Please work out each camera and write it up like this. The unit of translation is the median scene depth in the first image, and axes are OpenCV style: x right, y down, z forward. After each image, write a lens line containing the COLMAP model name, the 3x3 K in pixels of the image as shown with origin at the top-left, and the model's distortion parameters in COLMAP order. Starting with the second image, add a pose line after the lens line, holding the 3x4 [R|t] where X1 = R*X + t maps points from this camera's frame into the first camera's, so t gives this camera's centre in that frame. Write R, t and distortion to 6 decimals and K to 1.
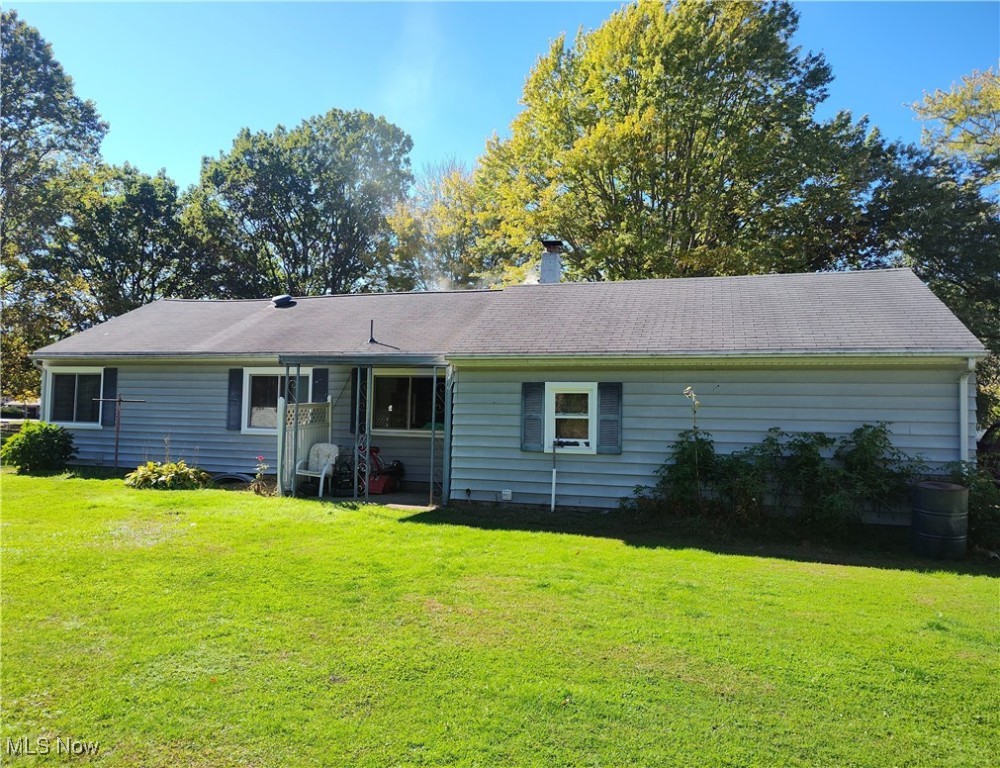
lens RADIAL K [[700.8, 0, 500.0], [0, 700.8, 384.0], [0, 0, 1]] dist [0.063952, -0.062392]
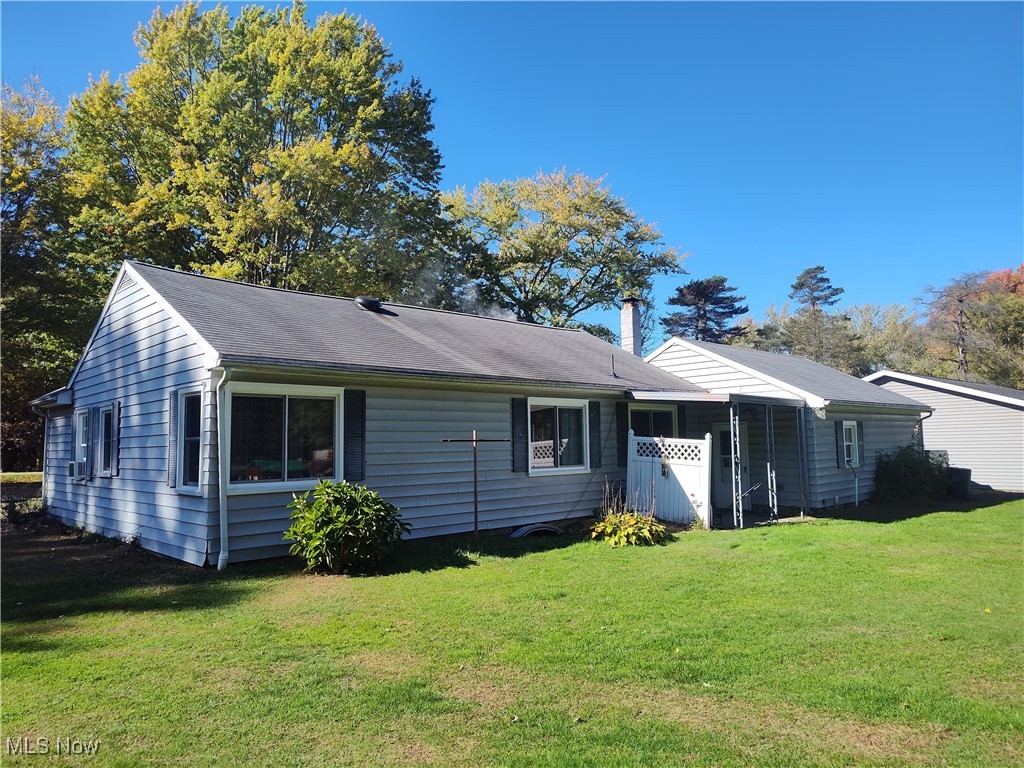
lens RADIAL K [[692.7, 0, 518.3], [0, 692.7, 384.7], [0, 0, 1]] dist [0.059552, -0.075410]
pose [[0.493205, 0.042471, 0.868876, -1.081618], [-0.019342, 0.999096, -0.037857, -0.006565], [-0.869698, 0.001865, 0.493580, 0.599746]]
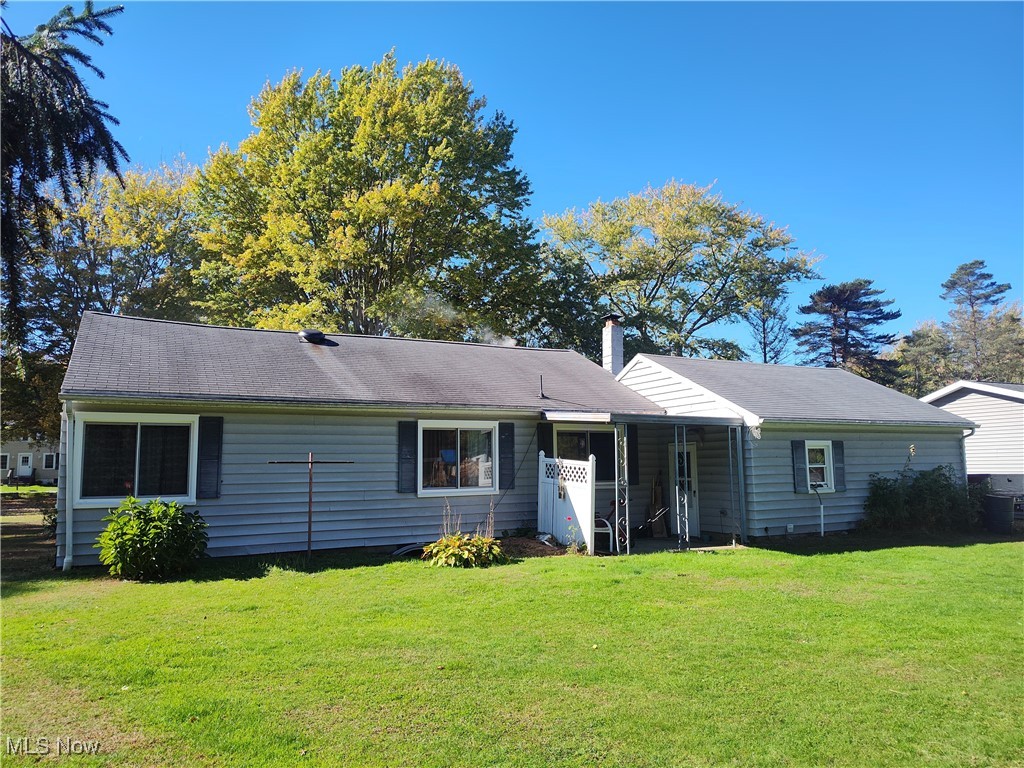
lens RADIAL K [[692.4, 0, 515.0], [0, 692.4, 395.0], [0, 0, 1]] dist [0.059410, -0.075614]
pose [[0.711332, 0.039960, 0.701719, -0.875828], [-0.008761, 0.998809, -0.047998, -0.014085], [-0.702801, 0.027995, 0.710835, 0.305551]]
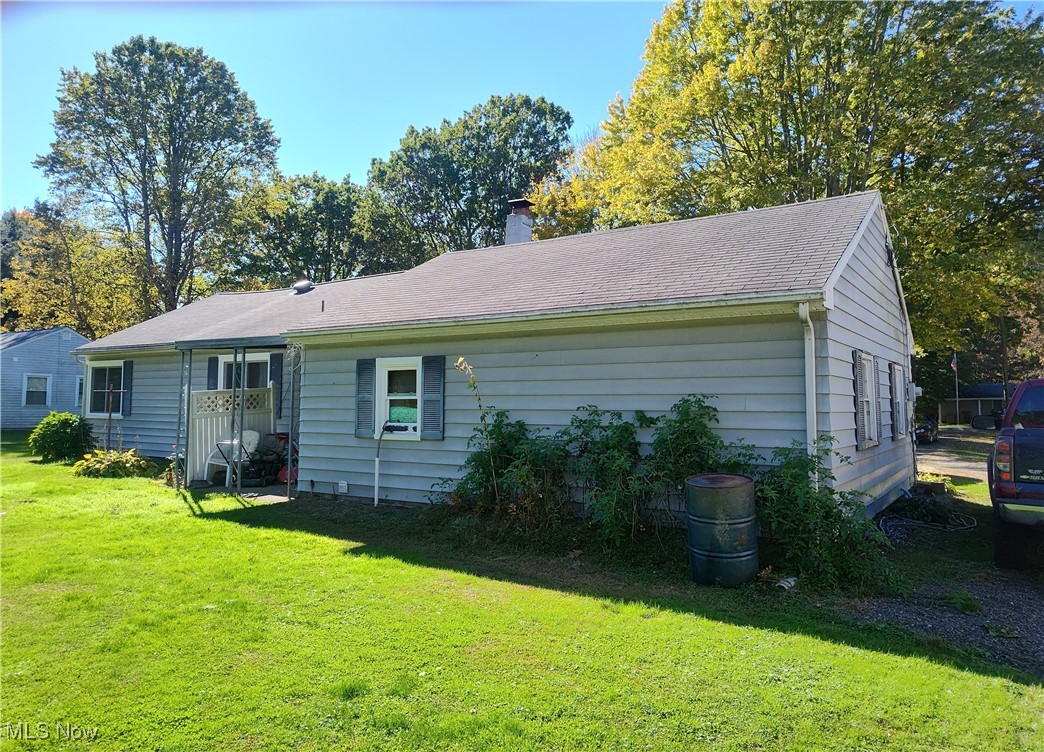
lens RADIAL K [[724.6, 0, 521.9], [0, 724.6, 346.1], [0, 0, 1]] dist [0.031331, 0.001138]
pose [[0.959347, -0.041306, -0.279191, 0.342025], [0.033006, 0.998864, -0.034367, 0.013226], [0.280293, 0.023755, 0.959621, 0.123612]]
